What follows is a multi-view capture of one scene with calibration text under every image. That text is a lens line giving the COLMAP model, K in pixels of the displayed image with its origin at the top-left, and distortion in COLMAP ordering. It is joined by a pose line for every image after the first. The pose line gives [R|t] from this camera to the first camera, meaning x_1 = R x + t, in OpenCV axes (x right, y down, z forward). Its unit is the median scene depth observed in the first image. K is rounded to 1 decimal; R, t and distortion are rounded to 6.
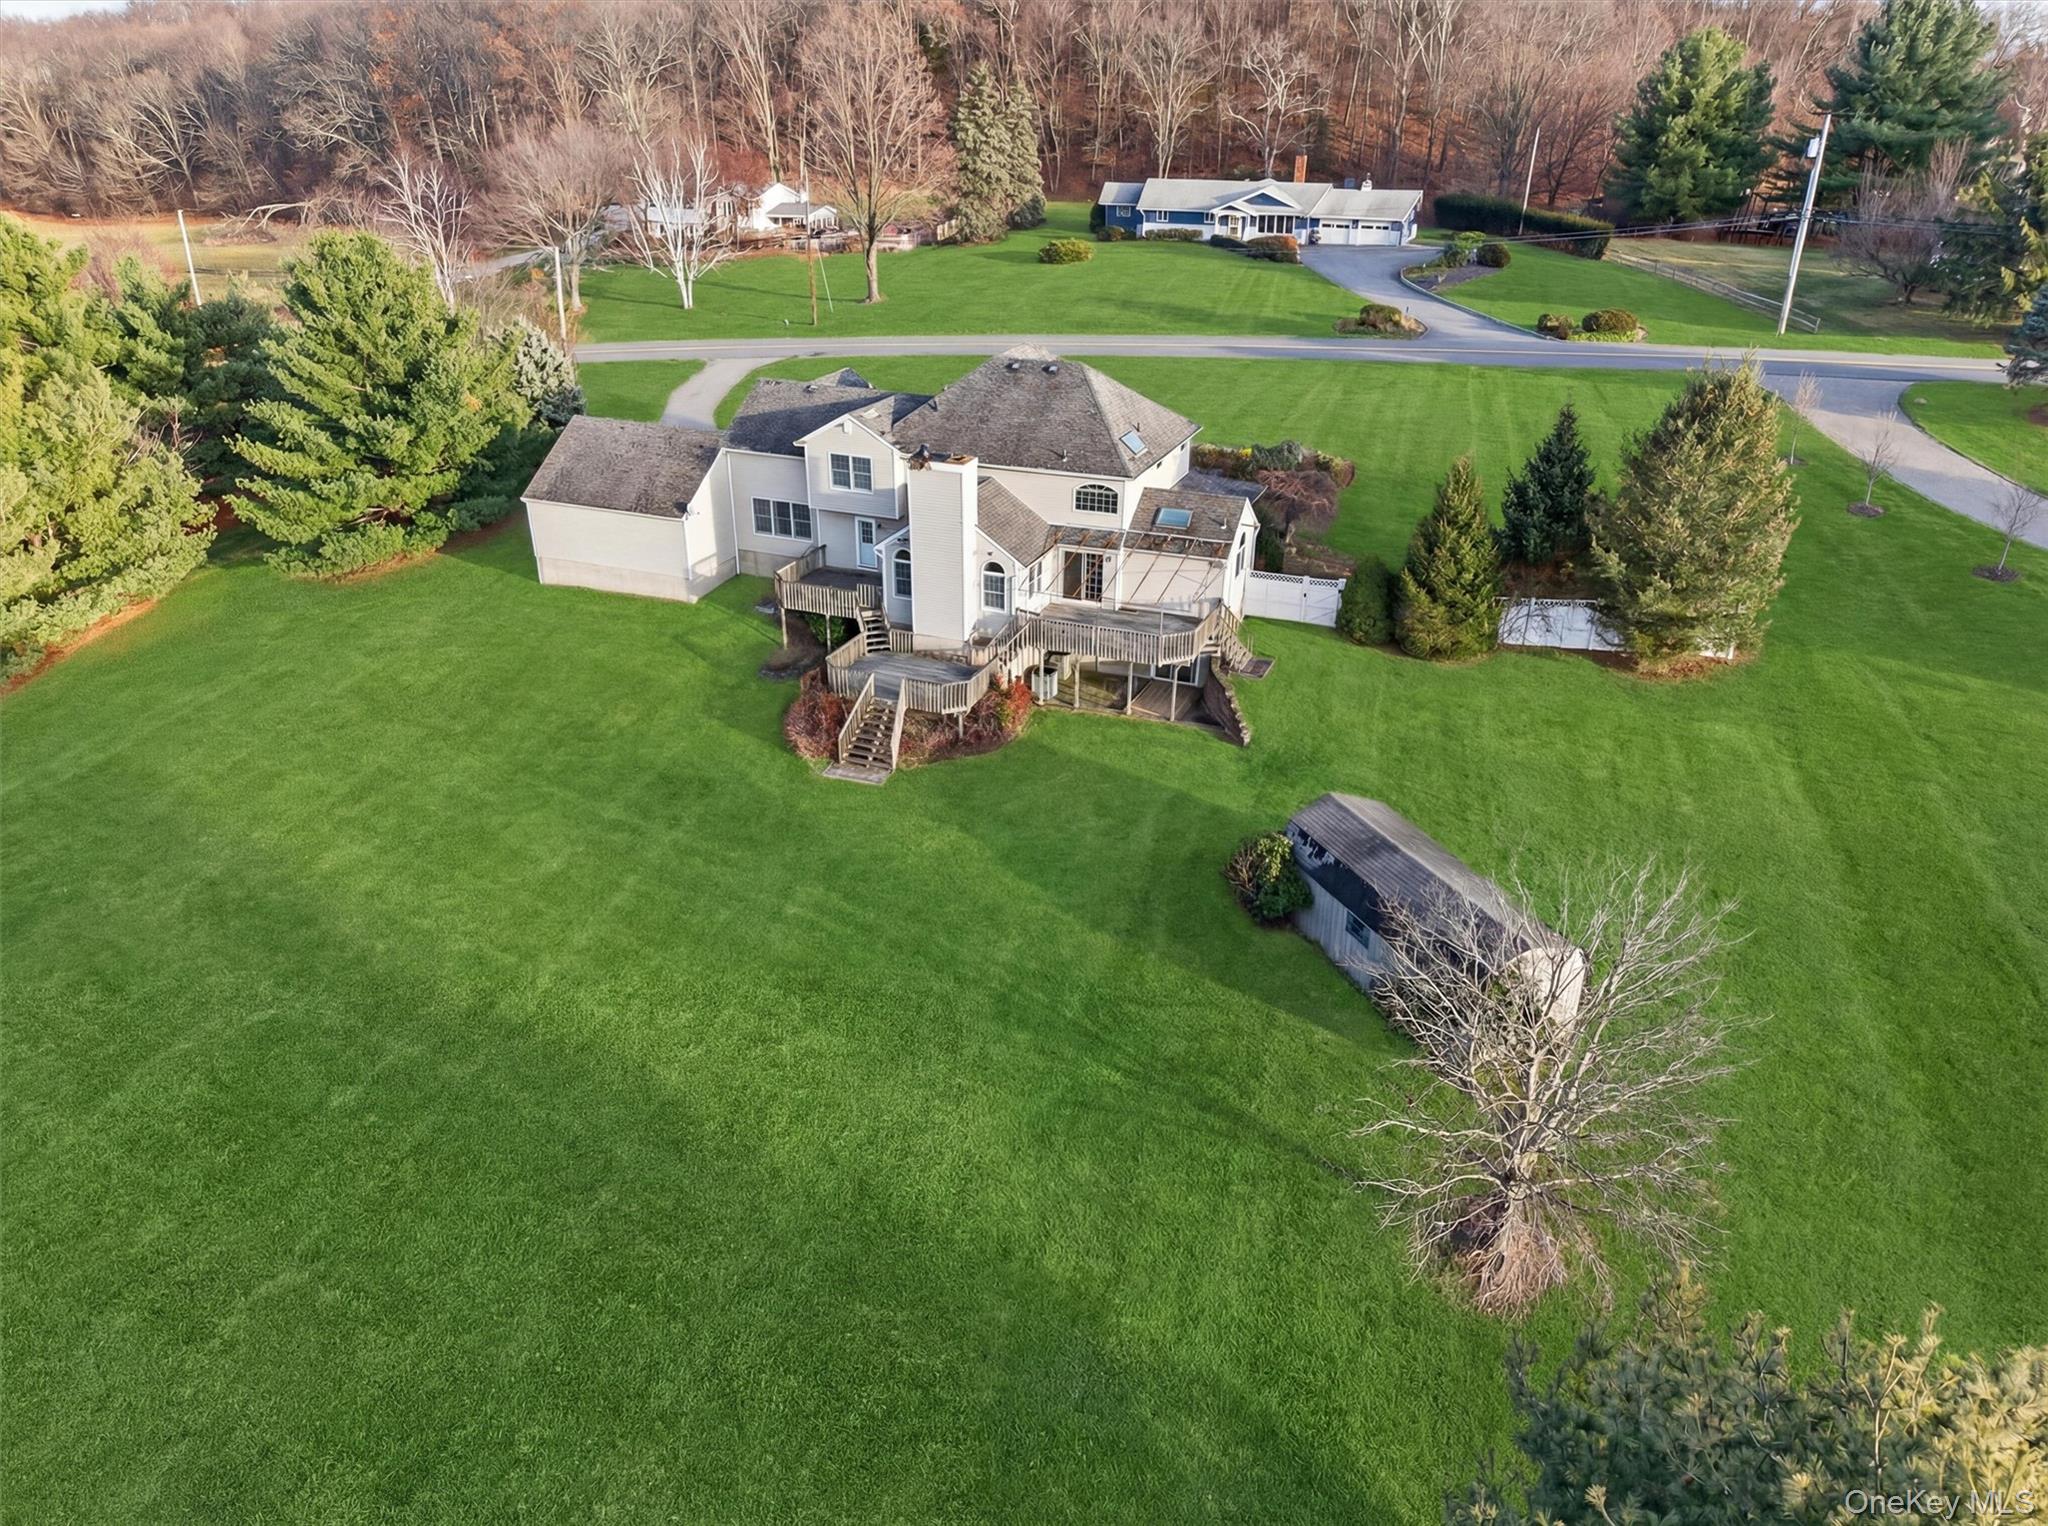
lens RADIAL K [[1398.1, 0, 1016.0], [0, 1398.1, 747.5], [0, 0, 1]] dist [0.029653, -0.021086]
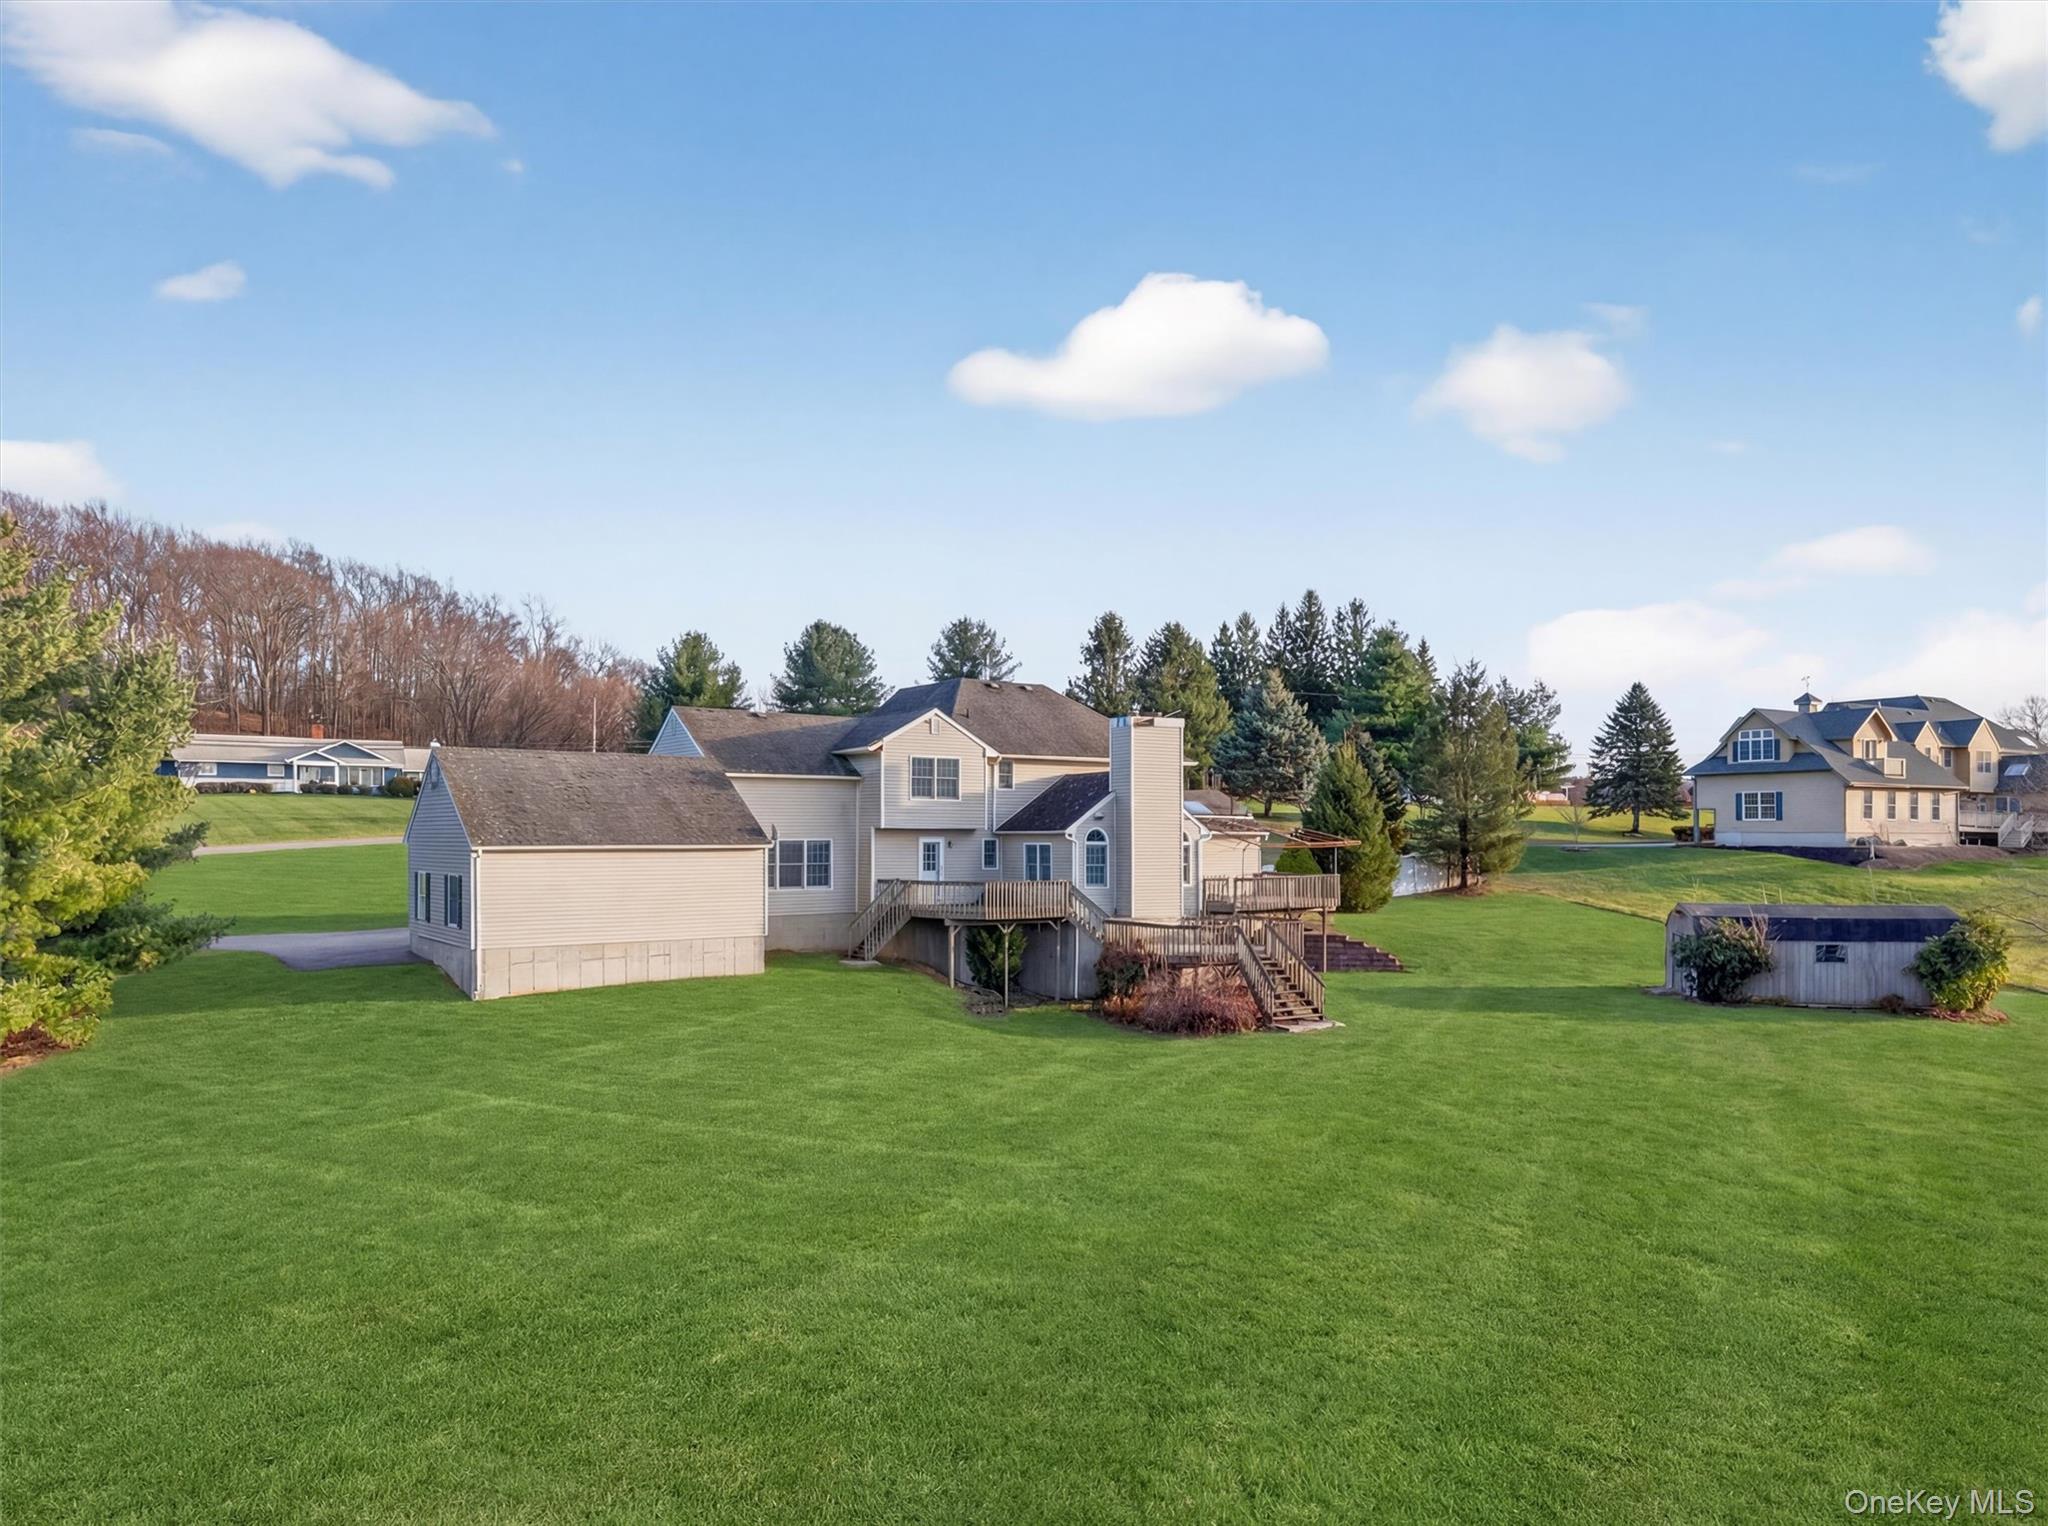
lens RADIAL K [[1398.1, 0, 1026.4], [0, 1398.1, 767.0], [0, 0, 1]] dist [0.029653, -0.021086]
pose [[0.524812, 0.037296, 0.850401, -0.800348], [0.366416, 0.891844, -0.265242, 0.037526], [-0.768317, 0.450803, 0.454385, 0.582785]]
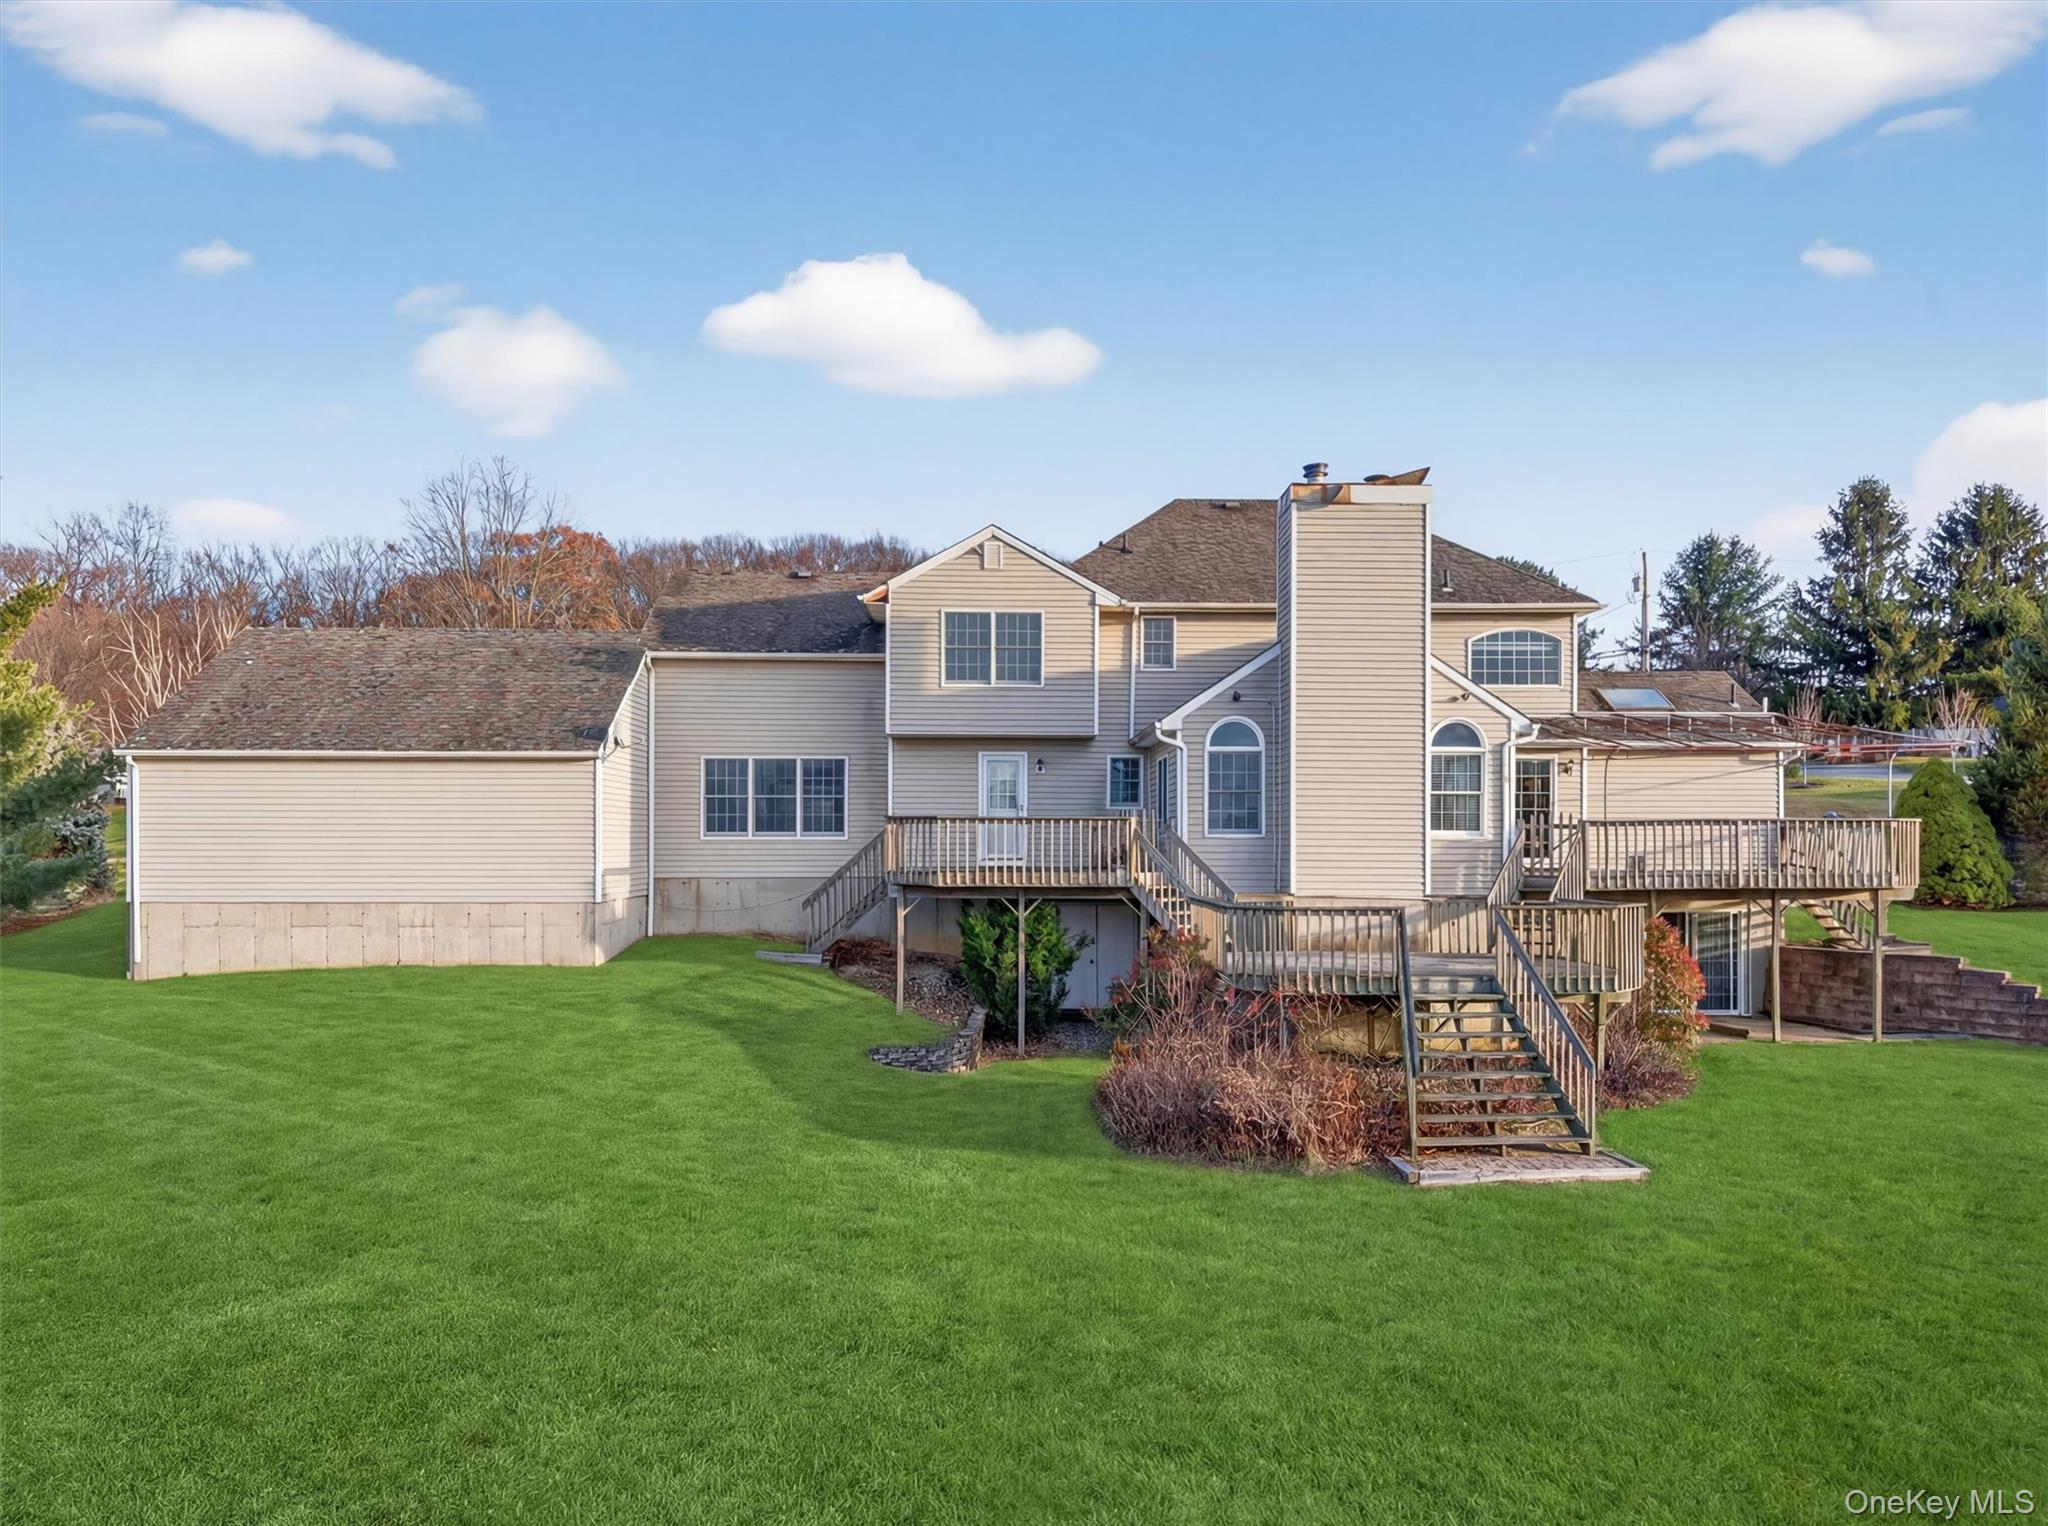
lens RADIAL K [[1398.1, 0, 1019.2], [0, 1398.1, 775.2], [0, 0, 1]] dist [0.029653, -0.021086]
pose [[0.916848, 0.017283, 0.398861, -0.301385], [0.171298, 0.885397, -0.432122, 0.050721], [-0.360619, 0.464514, 0.808814, 0.634958]]
